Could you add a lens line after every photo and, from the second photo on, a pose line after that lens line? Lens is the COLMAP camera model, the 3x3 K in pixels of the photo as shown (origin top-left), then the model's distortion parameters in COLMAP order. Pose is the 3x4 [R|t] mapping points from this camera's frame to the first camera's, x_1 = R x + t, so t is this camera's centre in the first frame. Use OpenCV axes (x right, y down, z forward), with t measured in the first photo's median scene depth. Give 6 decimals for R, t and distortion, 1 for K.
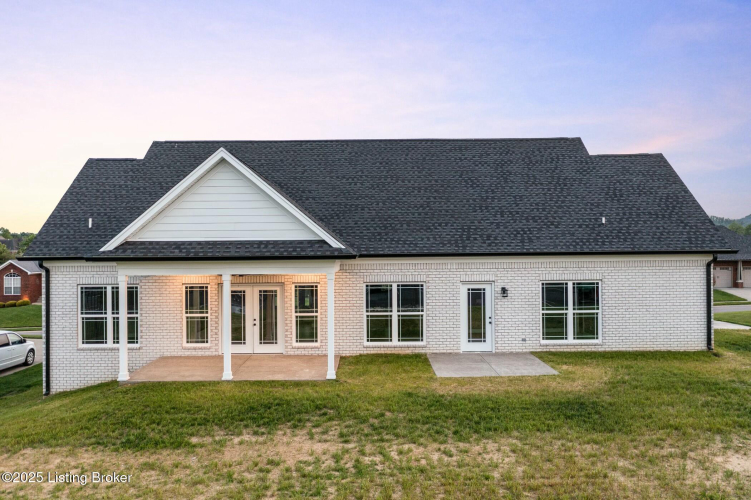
lens RADIAL K [[585.7, 0, 375.5], [0, 585.7, 250.0], [0, 0, 1]] dist [-0.011462, -0.005474]
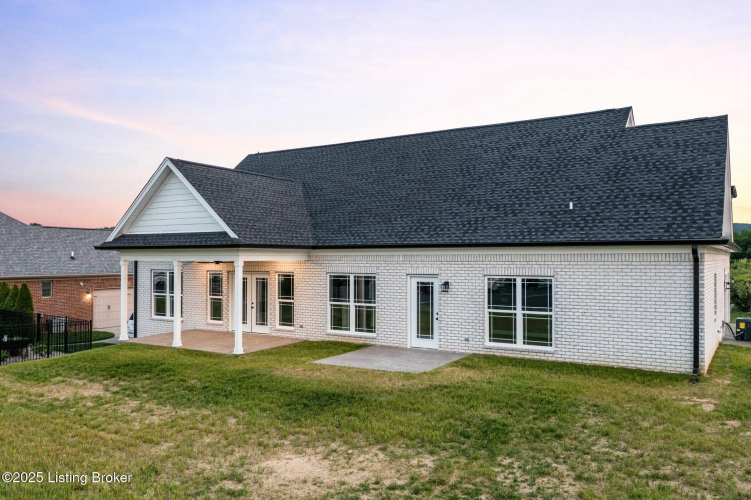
lens RADIAL K [[605.1, 0, 375.5], [0, 605.1, 250.0], [0, 0, 1]] dist [-0.006619, -0.003954]
pose [[0.848840, 0.003497, -0.528638, 0.625467], [-0.003254, 0.999994, 0.001390, 0.012949], [0.528639, 0.000540, 0.848846, 0.125282]]
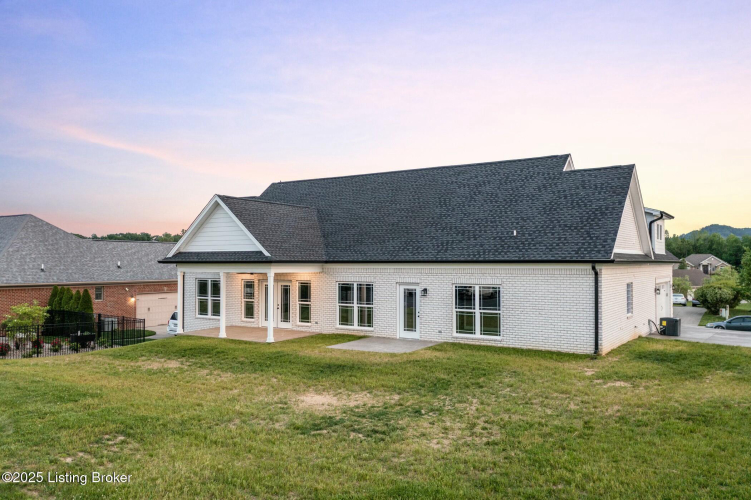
lens RADIAL K [[605.1, 0, 375.5], [0, 605.1, 250.0], [0, 0, 1]] dist [-0.006619, -0.003954]
pose [[0.839944, -0.000591, -0.542672, 0.821779], [-0.003170, 0.999977, -0.005995, -0.009431], [0.542663, 0.006756, 0.839923, -0.137103]]
